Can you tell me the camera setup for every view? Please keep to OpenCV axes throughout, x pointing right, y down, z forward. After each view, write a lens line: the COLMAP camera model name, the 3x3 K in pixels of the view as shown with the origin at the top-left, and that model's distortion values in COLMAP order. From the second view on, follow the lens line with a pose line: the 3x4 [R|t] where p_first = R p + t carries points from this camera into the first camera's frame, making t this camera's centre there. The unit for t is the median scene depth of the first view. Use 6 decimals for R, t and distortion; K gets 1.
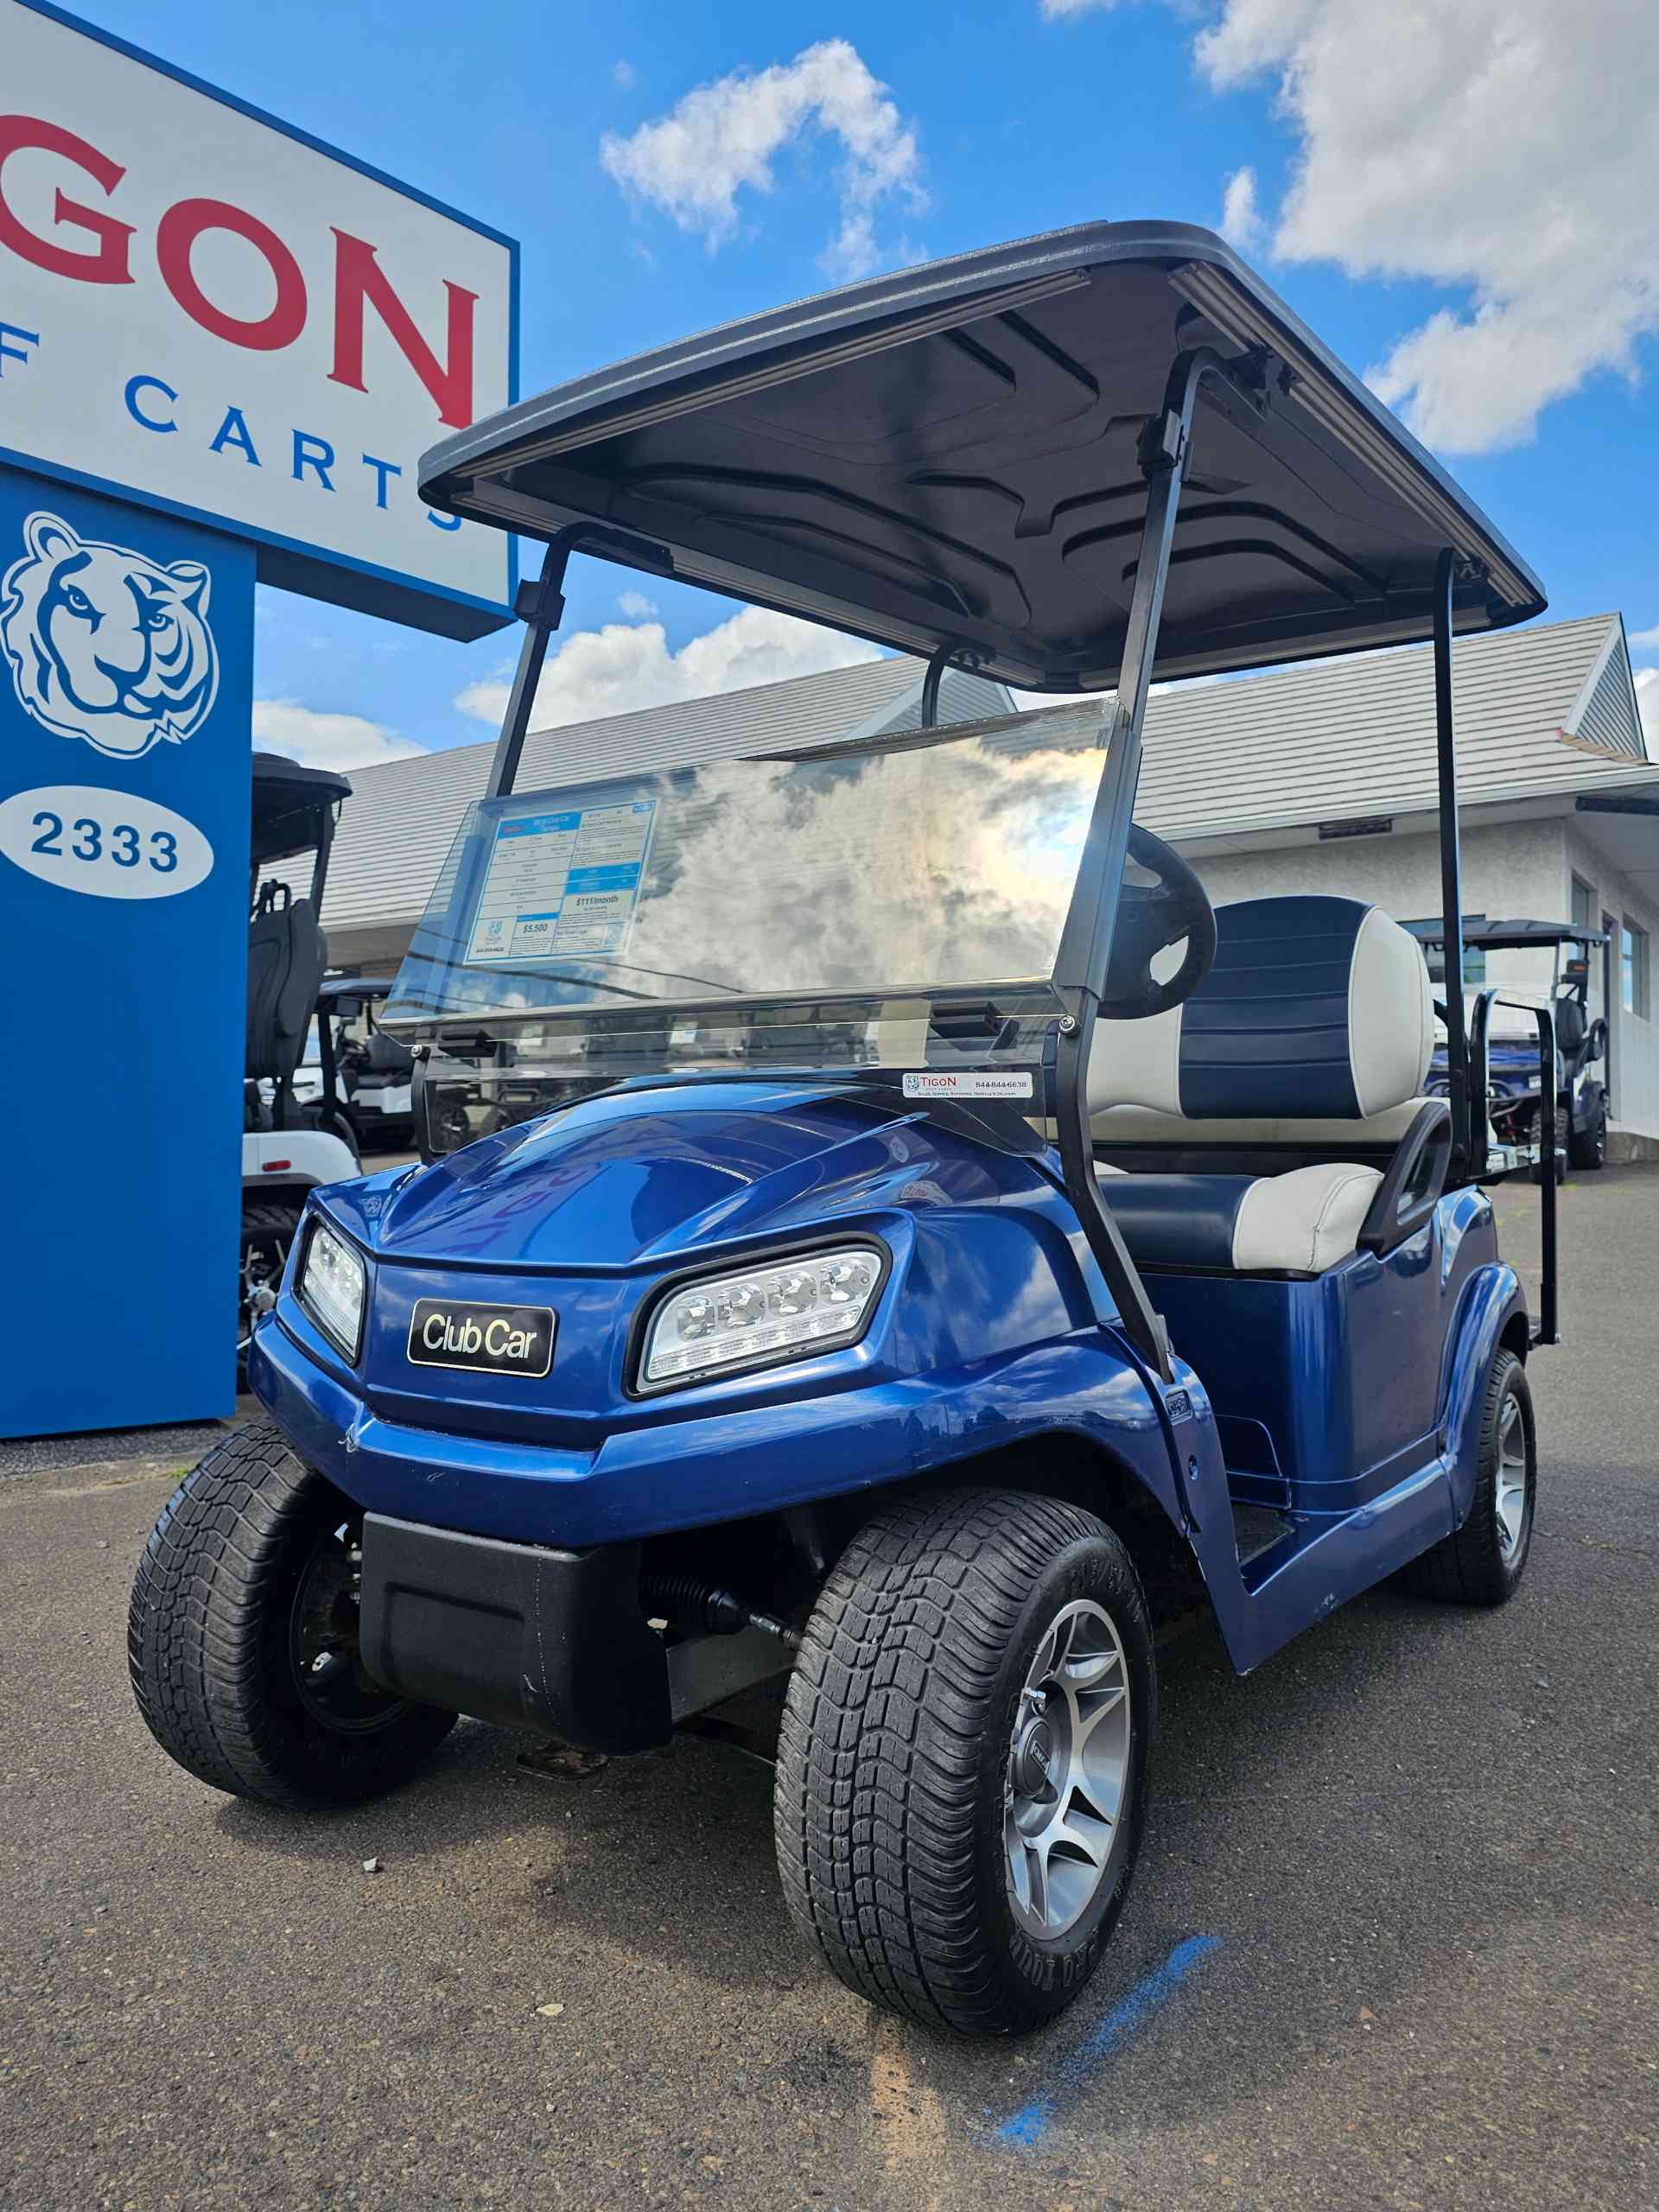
lens RADIAL K [[1618.2, 0, 822.6], [0, 1618.2, 1135.3], [0, 0, 1]] dist [0.023027, -0.010959]
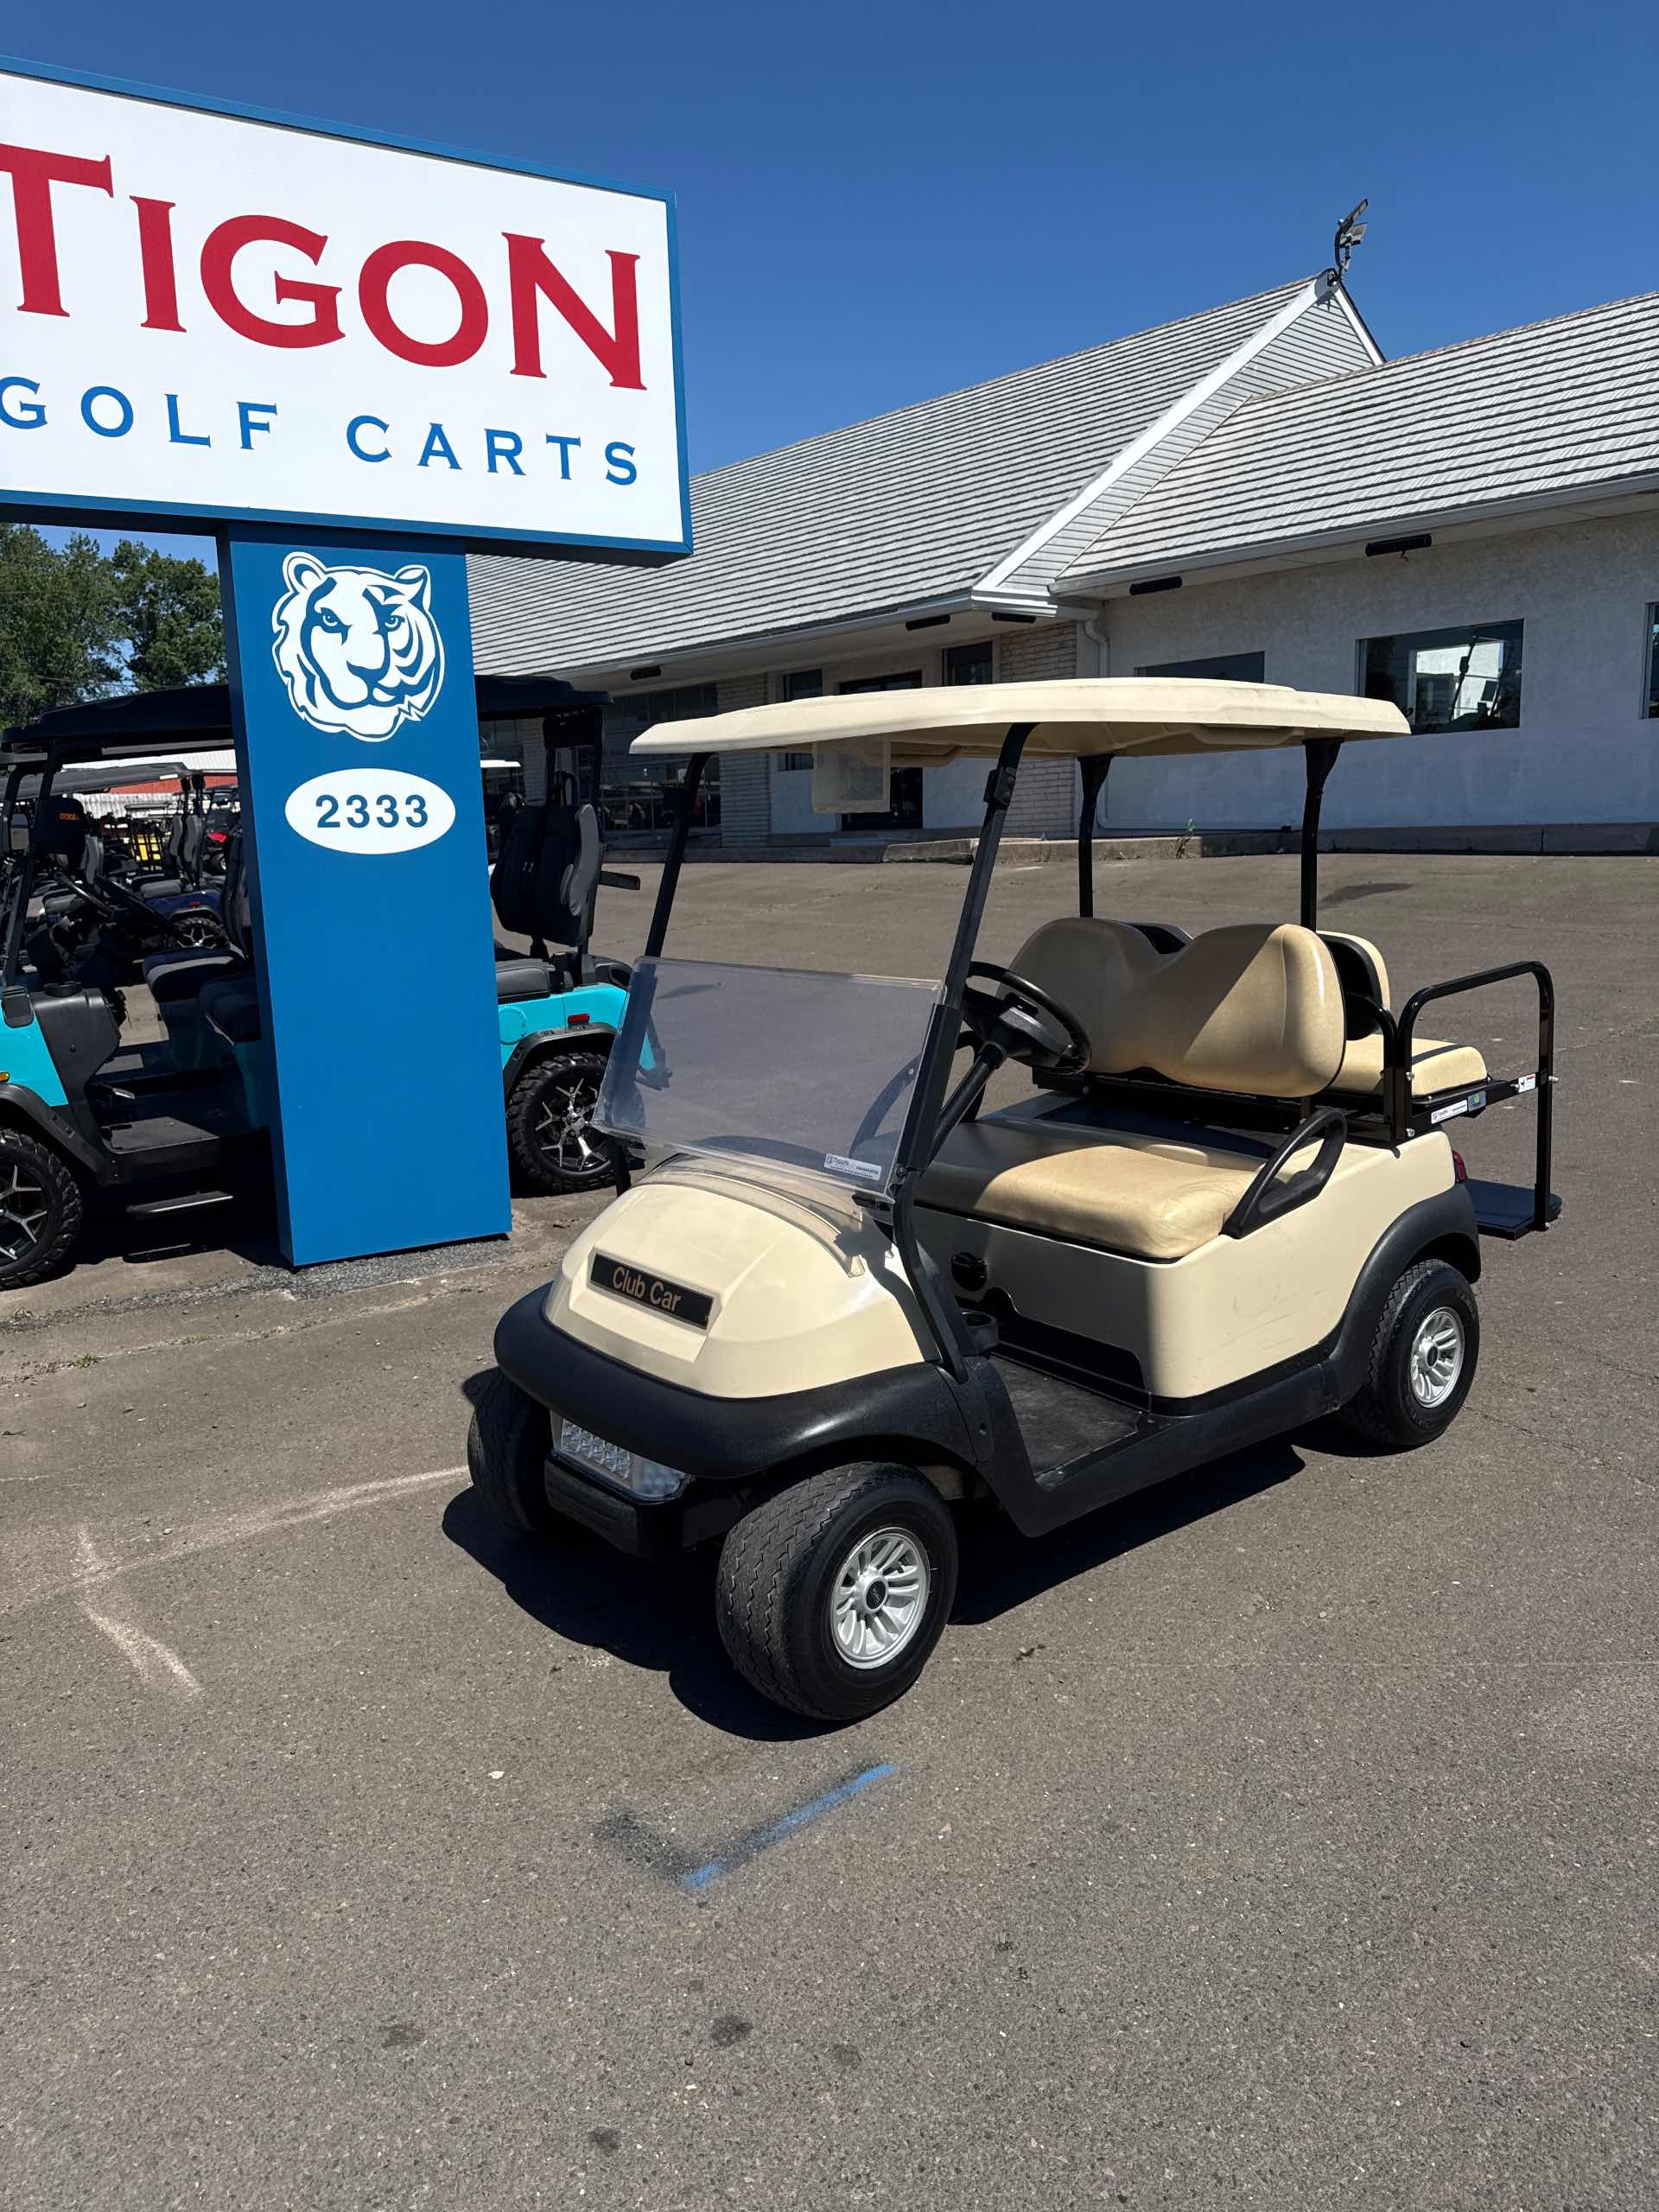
lens RADIAL K [[1574.5, 0, 820.4], [0, 1574.5, 1106.9], [0, 0, 1]] dist [0.030496, -0.036387]
pose [[0.967554, -0.000113, -0.252665, 0.216384], [0.052324, 0.978412, 0.199931, -0.178939], [0.247188, -0.206665, 0.946672, -0.143688]]
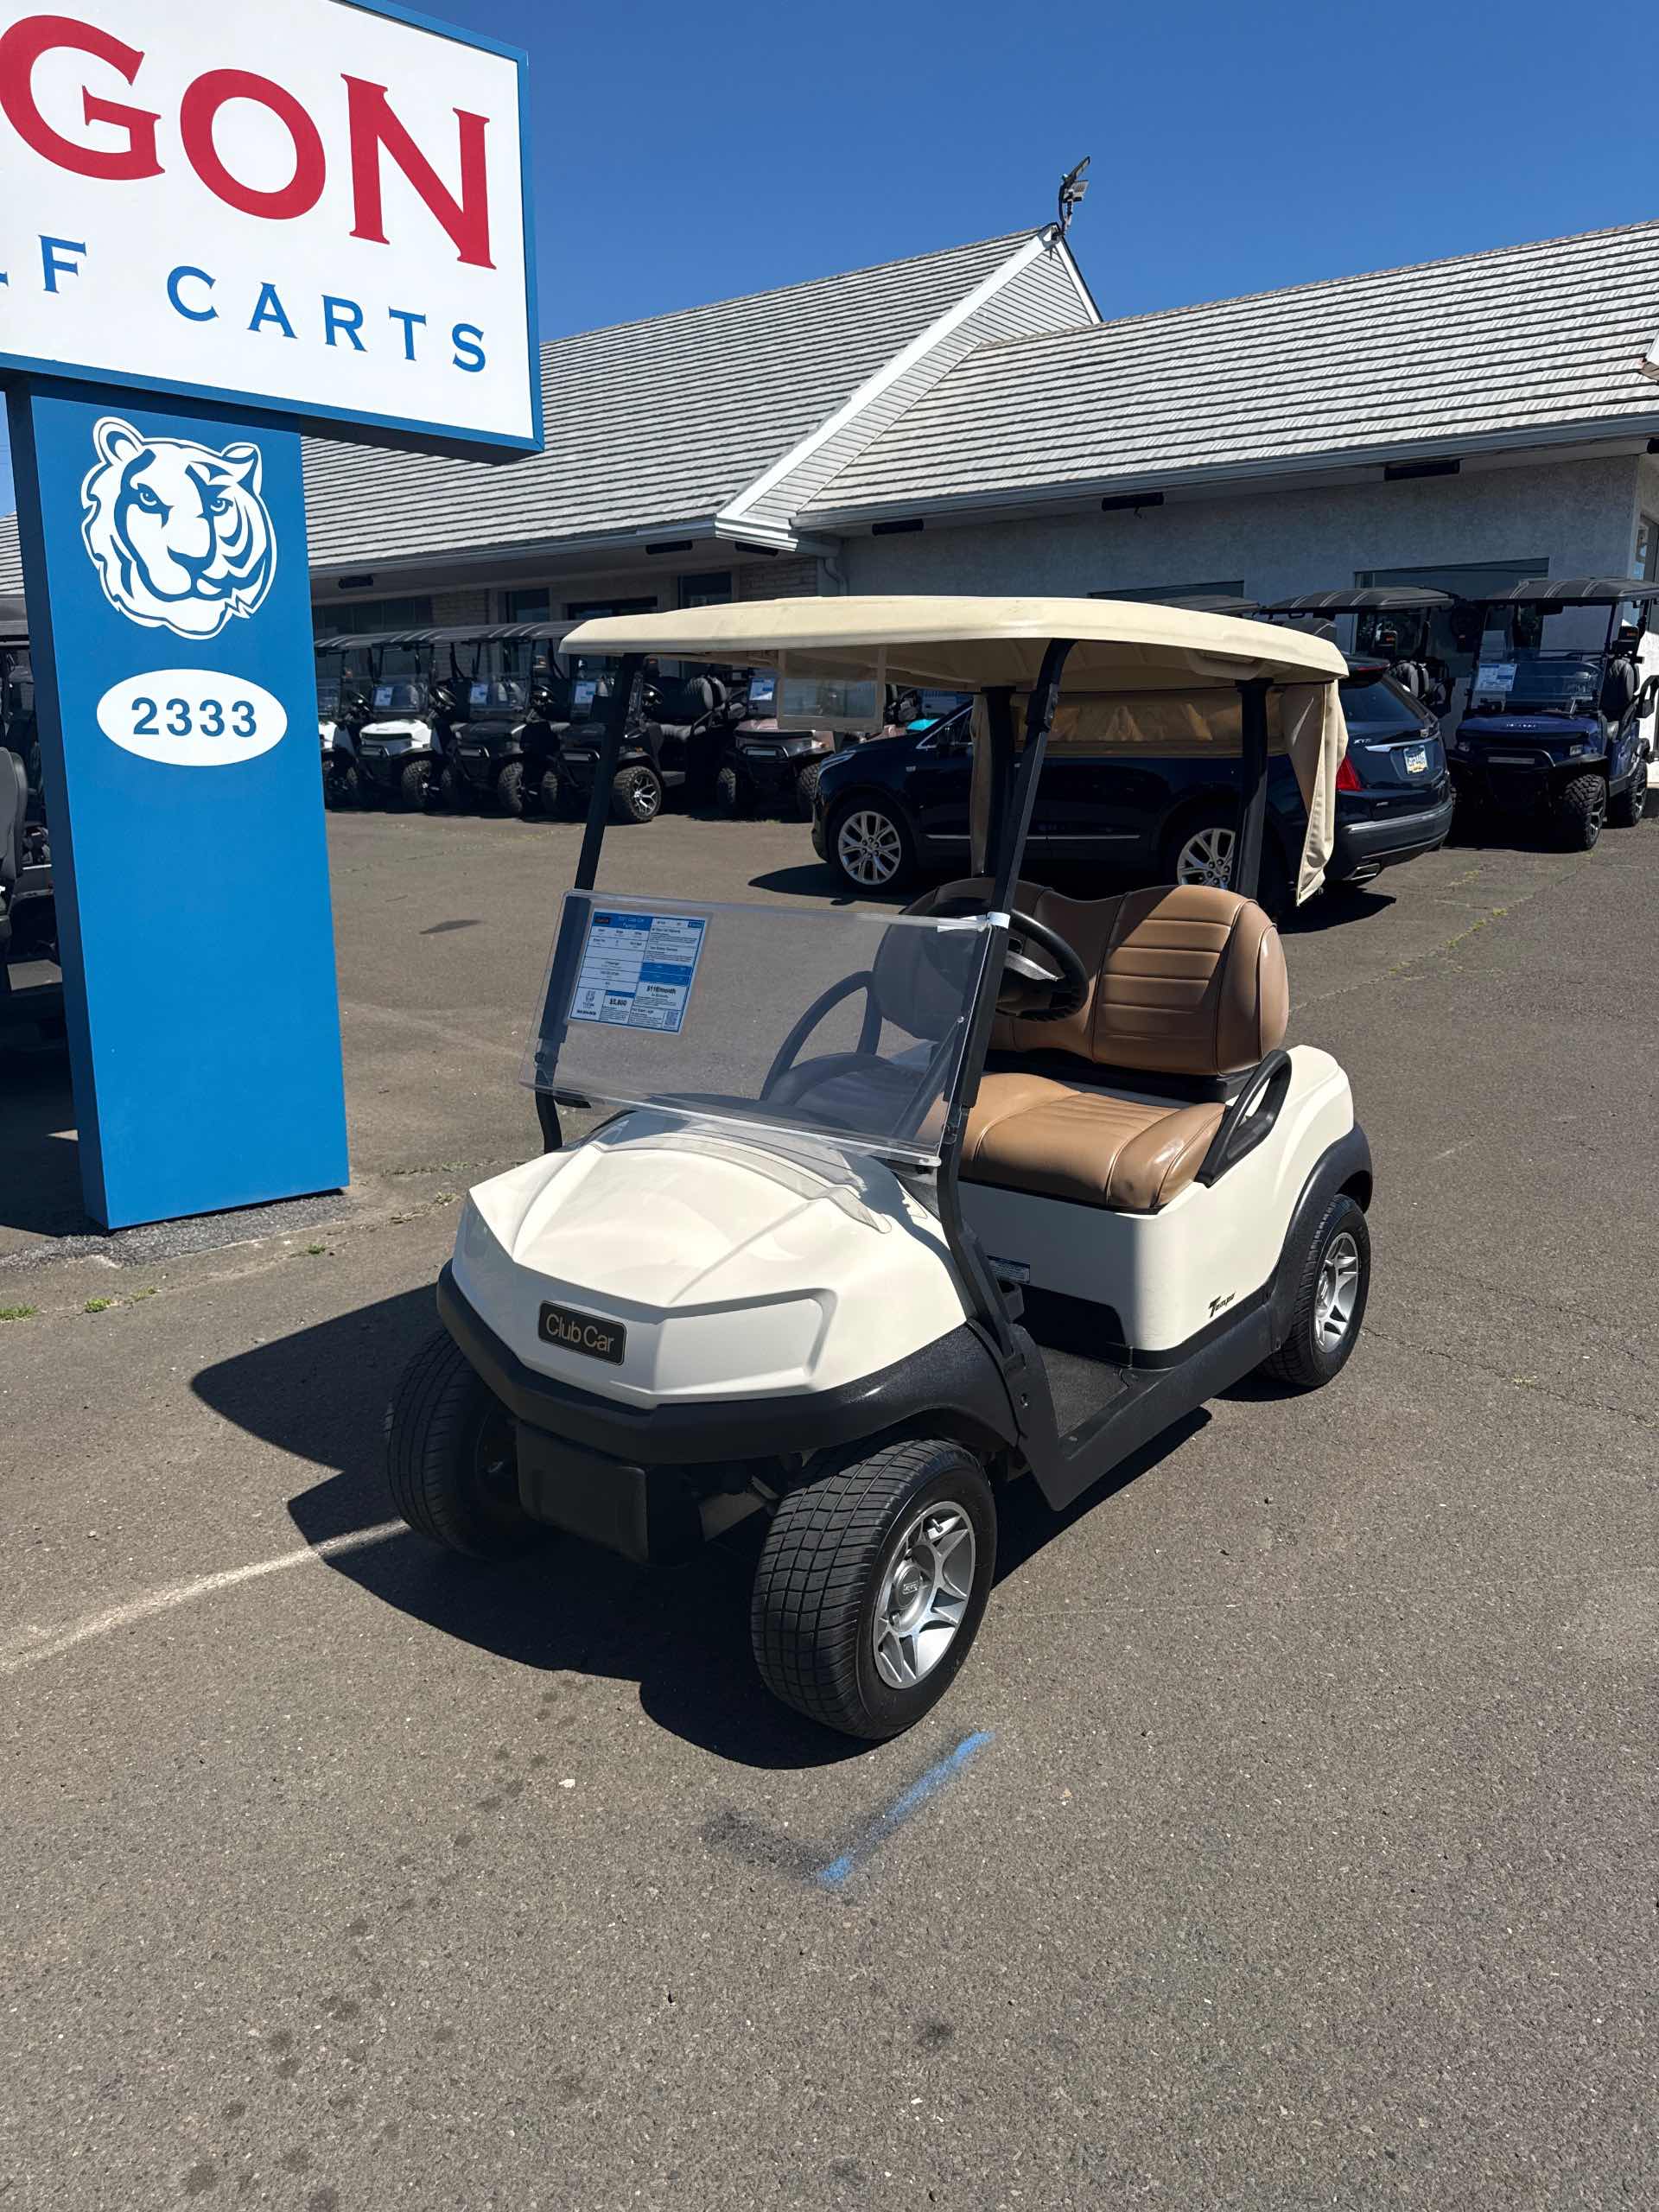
lens RADIAL K [[1584.6, 0, 835.3], [0, 1584.6, 1103.6], [0, 0, 1]] dist [0.002586, 0.001659]
pose [[0.998878, -0.001700, -0.047334, 0.062479], [0.013110, 0.970234, 0.241816, -0.177502], [0.045514, -0.242165, 0.969167, -0.128973]]
